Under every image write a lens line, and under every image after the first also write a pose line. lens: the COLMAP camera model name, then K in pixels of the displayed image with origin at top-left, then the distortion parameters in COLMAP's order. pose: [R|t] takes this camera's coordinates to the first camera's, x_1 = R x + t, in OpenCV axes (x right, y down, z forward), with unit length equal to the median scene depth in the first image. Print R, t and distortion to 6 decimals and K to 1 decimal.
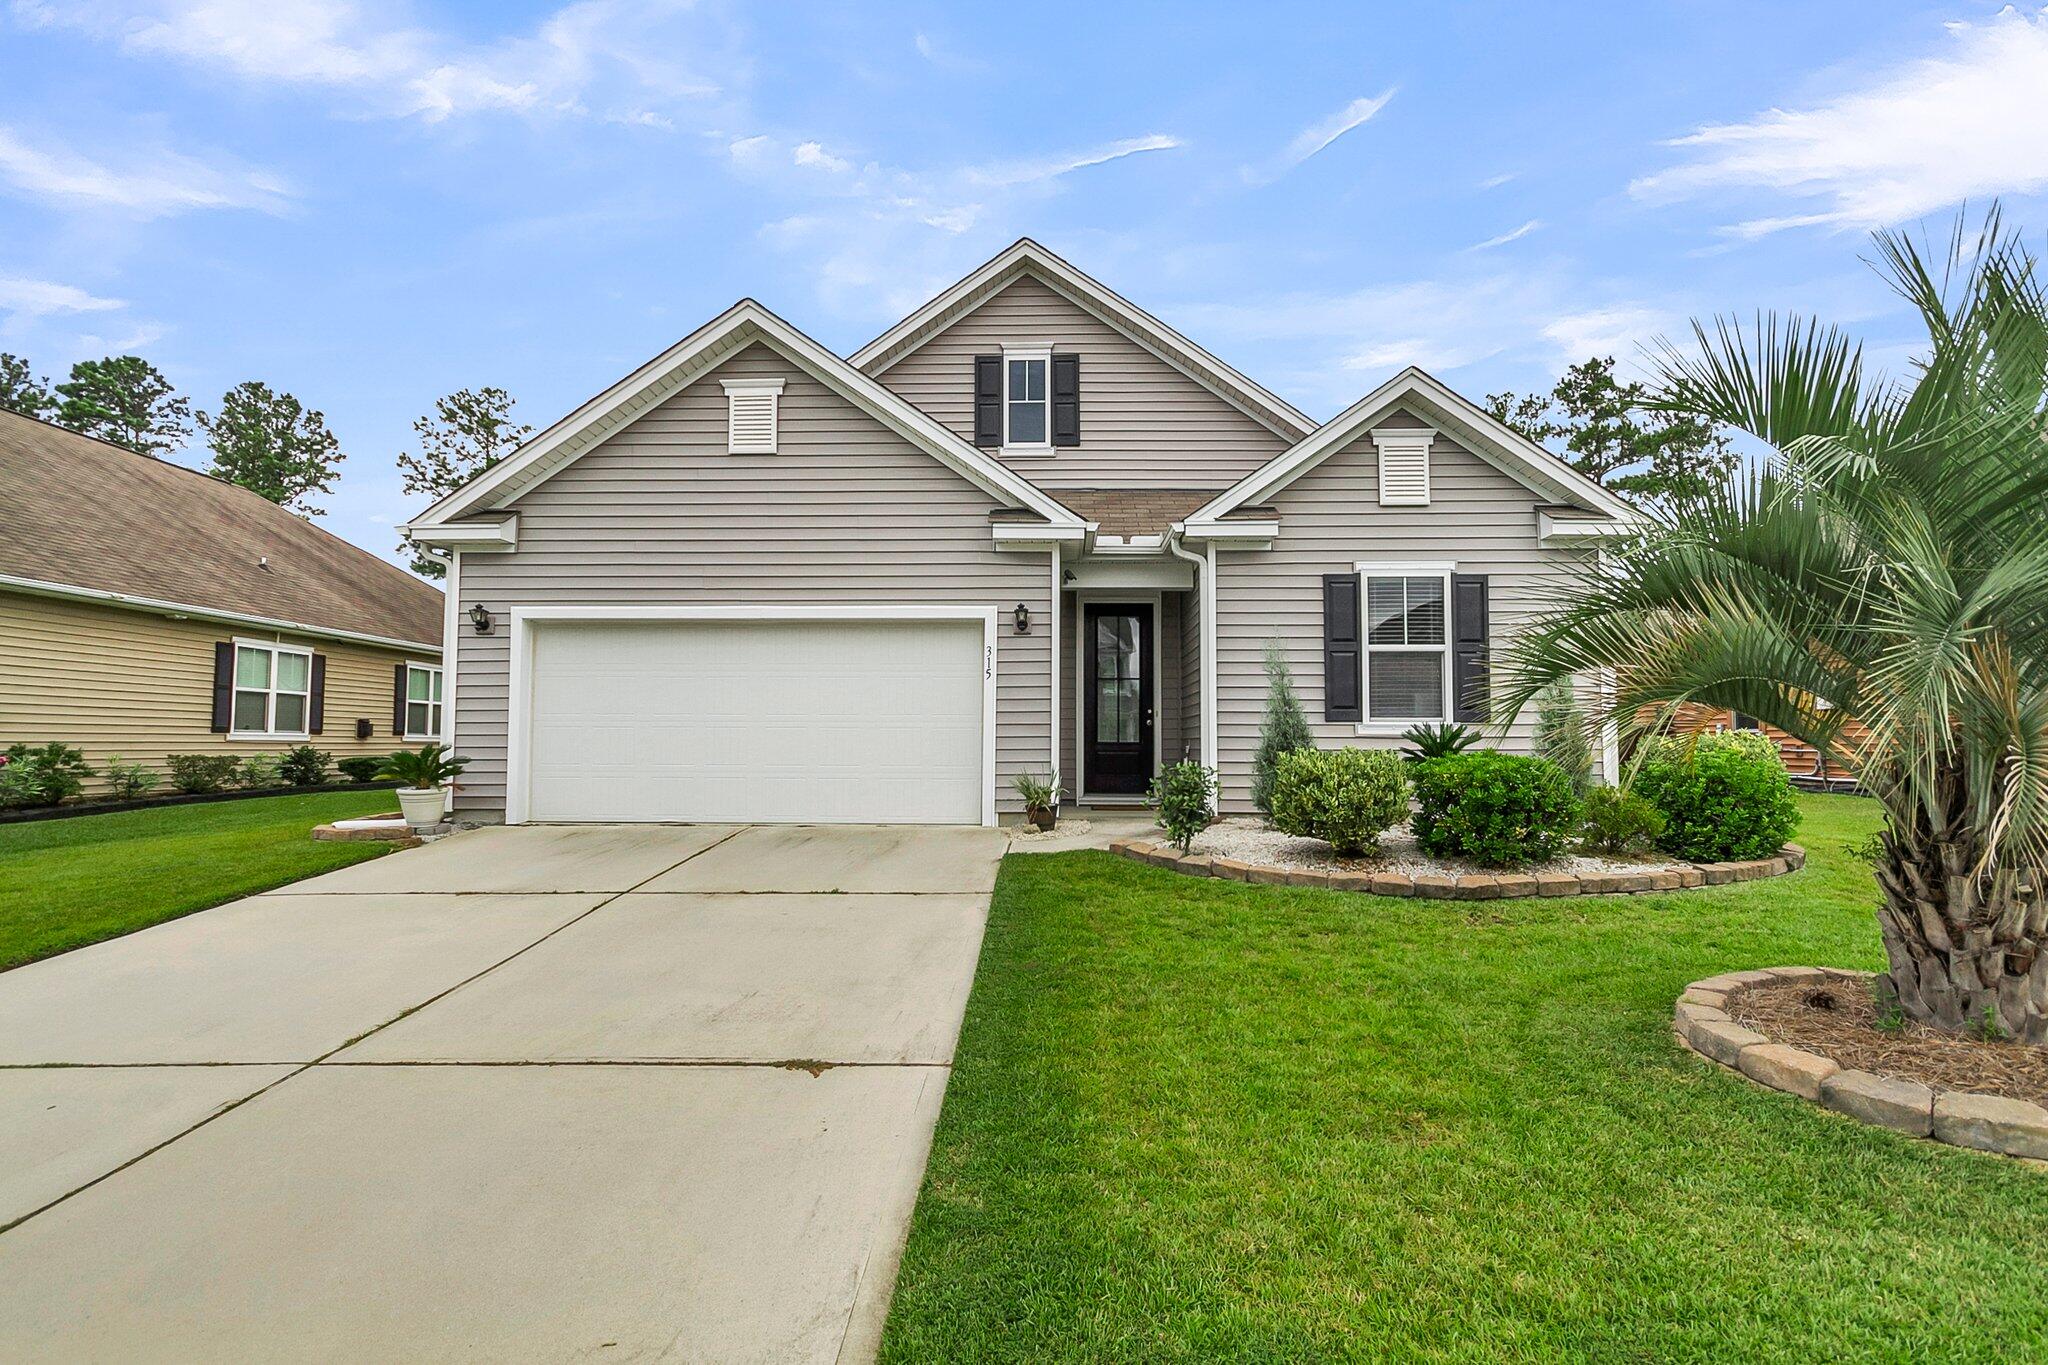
lens RADIAL K [[927.7, 0, 1024.0], [0, 927.7, 682.5], [0, 0, 1]] dist [-0.000294, -0.000060]
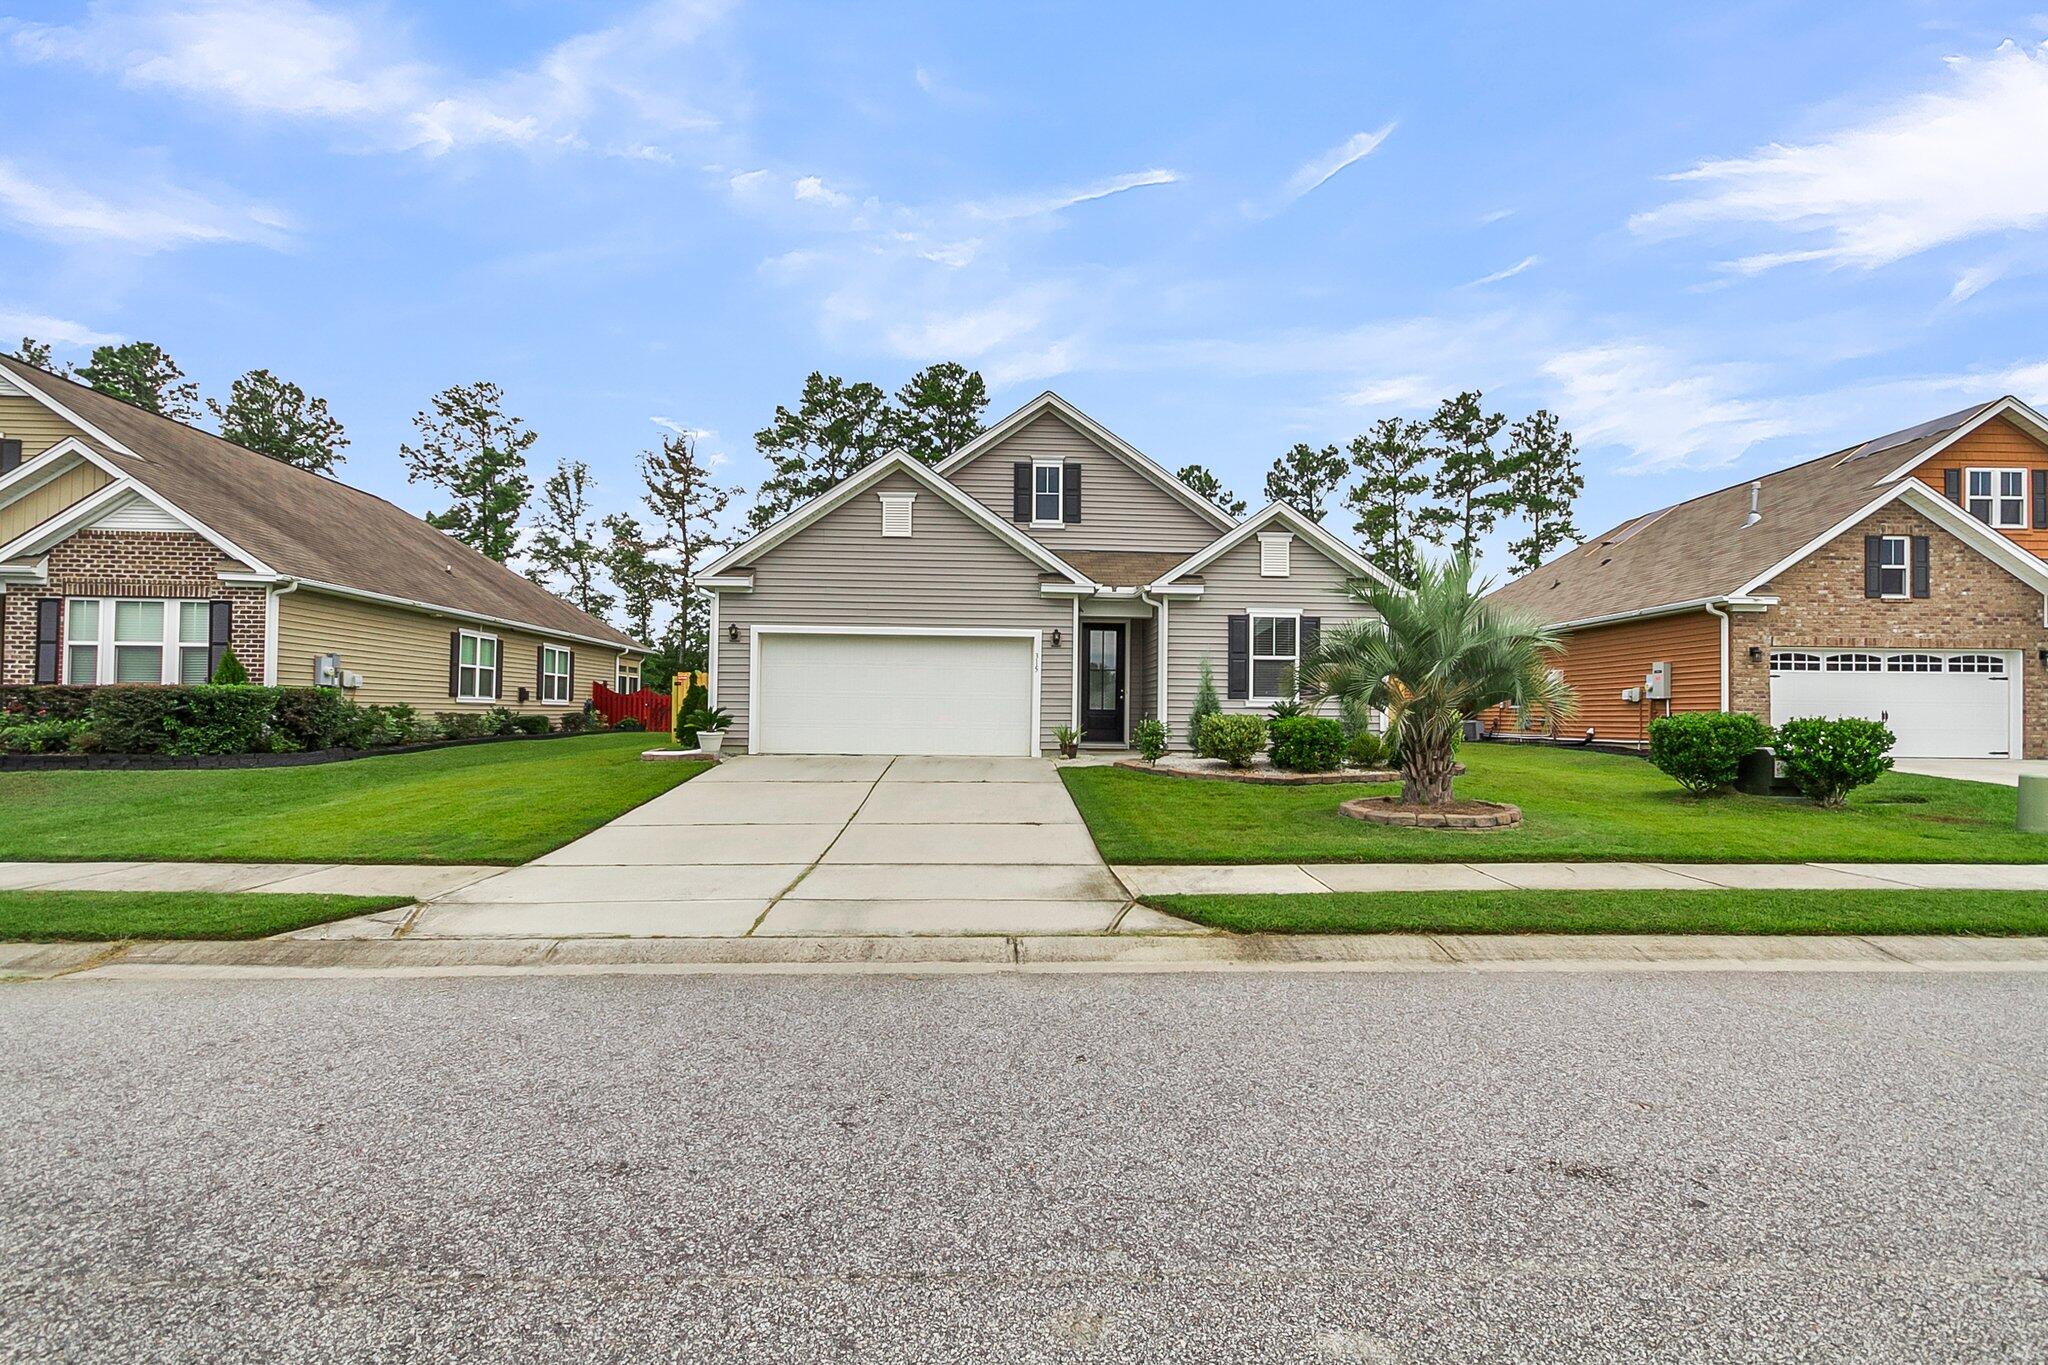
lens RADIAL K [[948.8, 0, 968.9], [0, 948.8, 691.8], [0, 0, 1]] dist [-0.037938, 0.048430]
pose [[0.999413, 0.010548, 0.032586, -0.206994], [-0.011968, 0.998973, 0.043701, -0.040181], [-0.032091, -0.044066, 0.998513, -0.715435]]
